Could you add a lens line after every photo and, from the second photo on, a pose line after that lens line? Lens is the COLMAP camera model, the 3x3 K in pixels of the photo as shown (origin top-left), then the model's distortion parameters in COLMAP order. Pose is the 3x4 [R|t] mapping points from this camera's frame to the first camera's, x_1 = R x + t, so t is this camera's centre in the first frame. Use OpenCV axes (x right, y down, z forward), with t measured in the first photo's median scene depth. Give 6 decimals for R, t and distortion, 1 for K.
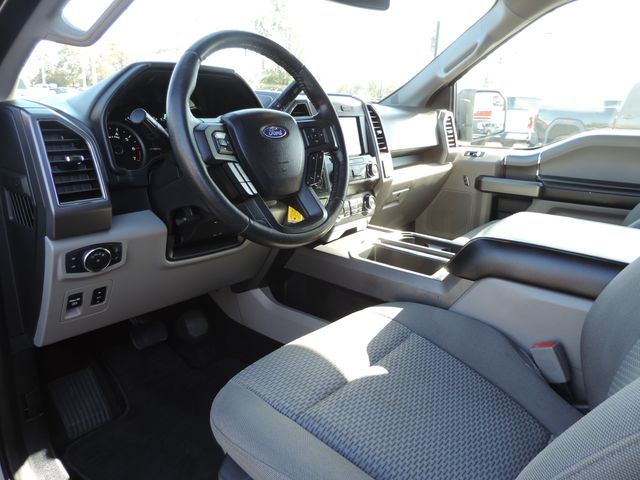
lens RADIAL K [[463.3, 0, 320.3], [0, 463.3, 216.7], [0, 0, 1]] dist [-0.031924, -0.002259]
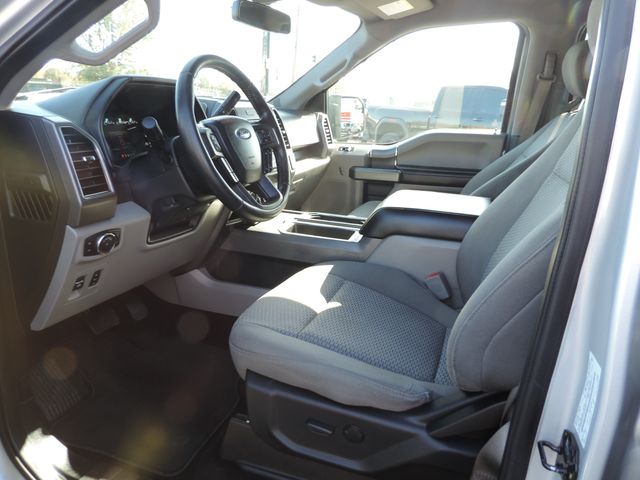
lens RADIAL K [[463.3, 0, 320.3], [0, 463.3, 216.7], [0, 0, 1]] dist [-0.031924, -0.002259]
pose [[0.940059, -0.069973, 0.333756, -0.281874], [0.068676, 0.997515, 0.015701, 0.034423], [-0.334025, 0.008161, 0.942529, -0.237955]]
